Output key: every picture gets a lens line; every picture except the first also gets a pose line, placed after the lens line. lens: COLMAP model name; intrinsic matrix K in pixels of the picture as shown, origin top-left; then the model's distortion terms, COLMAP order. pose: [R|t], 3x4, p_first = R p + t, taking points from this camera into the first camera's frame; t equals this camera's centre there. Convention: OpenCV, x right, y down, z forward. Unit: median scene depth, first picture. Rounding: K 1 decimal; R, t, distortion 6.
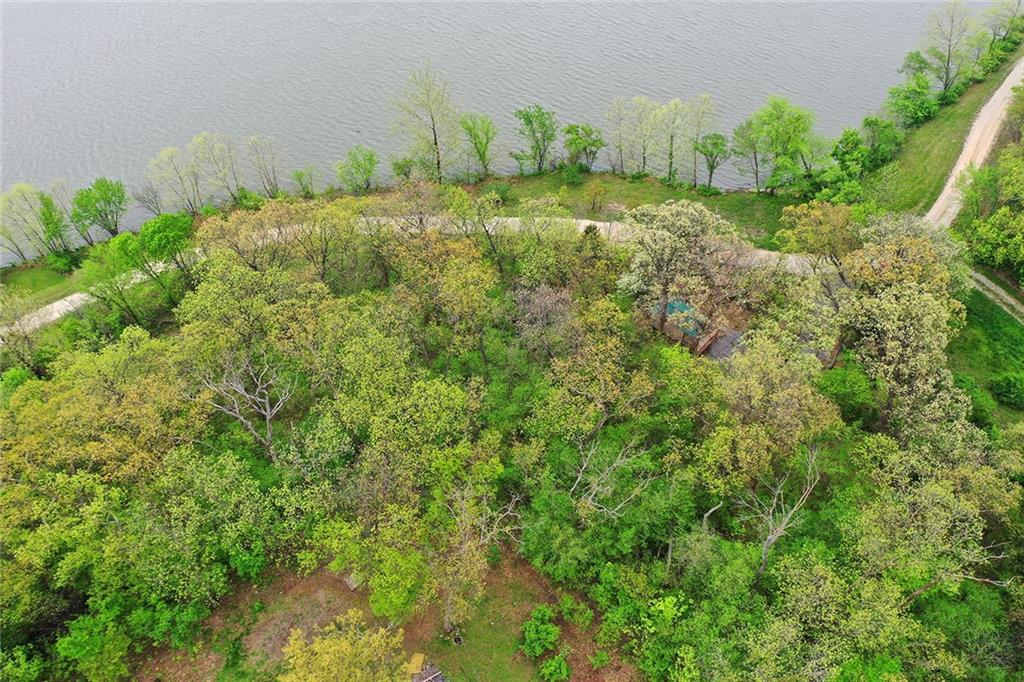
lens RADIAL K [[811.4, 0, 508.9], [0, 811.4, 345.9], [0, 0, 1]] dist [-0.017865, 0.007892]
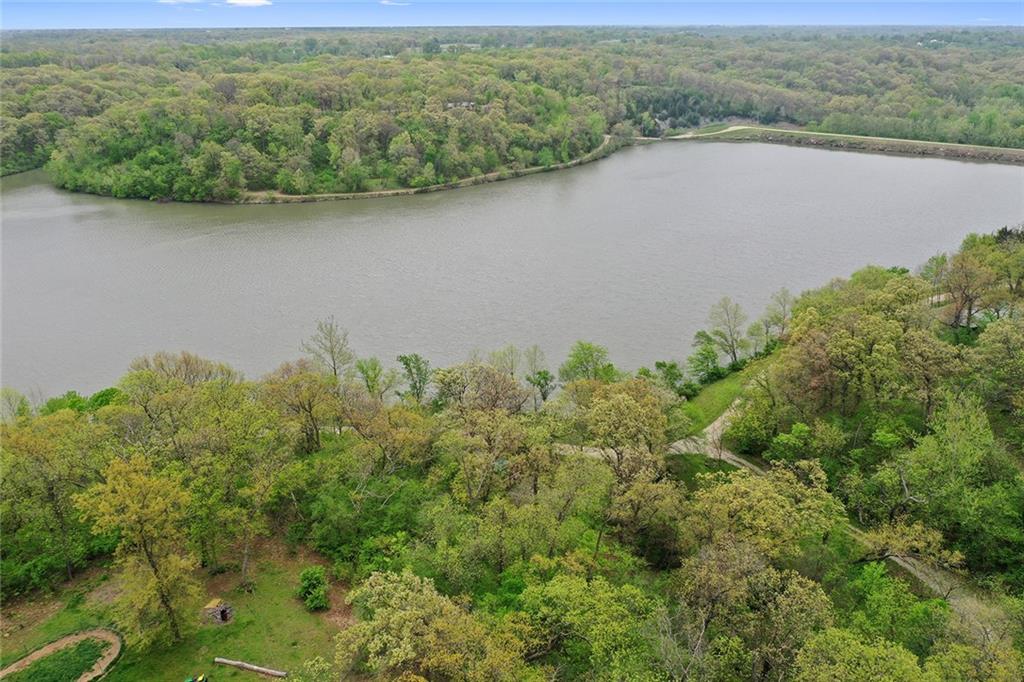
lens RADIAL K [[811.4, 0, 511.5], [0, 811.4, 336.5], [0, 0, 1]] dist [-0.017865, 0.007892]
pose [[0.999703, 0.017567, 0.016871, 0.206118], [-0.007023, 0.871158, -0.490952, 0.400045], [-0.023322, 0.490688, 0.871023, -0.220274]]
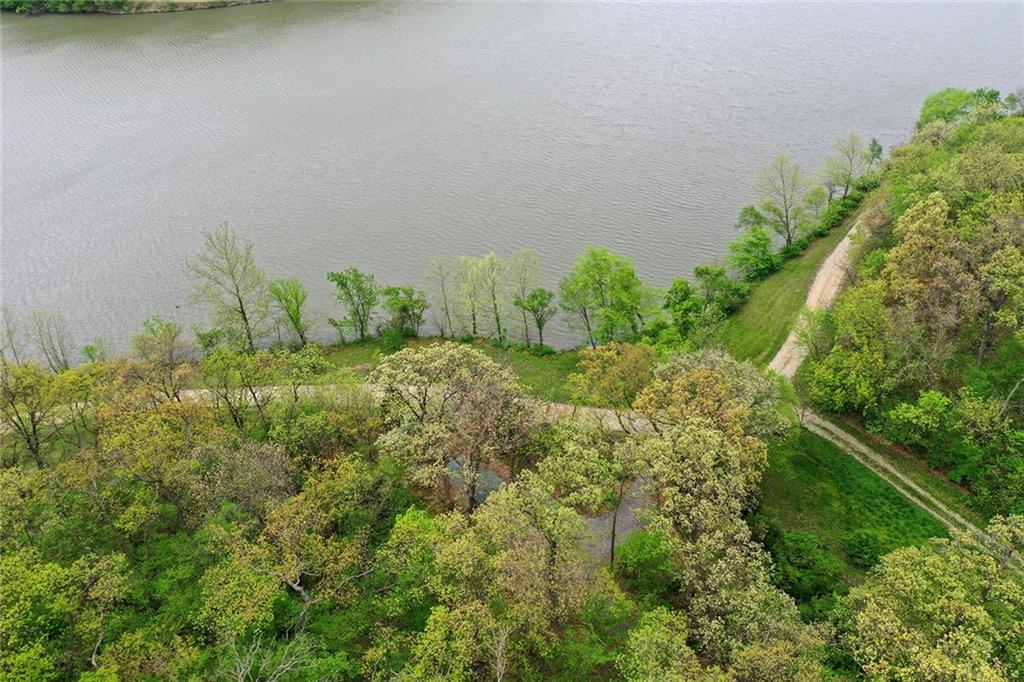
lens RADIAL K [[811.4, 0, 511.0], [0, 811.4, 338.2], [0, 0, 1]] dist [-0.017865, 0.007892]
pose [[0.997853, -0.036329, 0.054495, 0.196830], [0.049072, 0.965765, -0.254733, 0.035221], [-0.043375, 0.256860, 0.965475, 0.128106]]
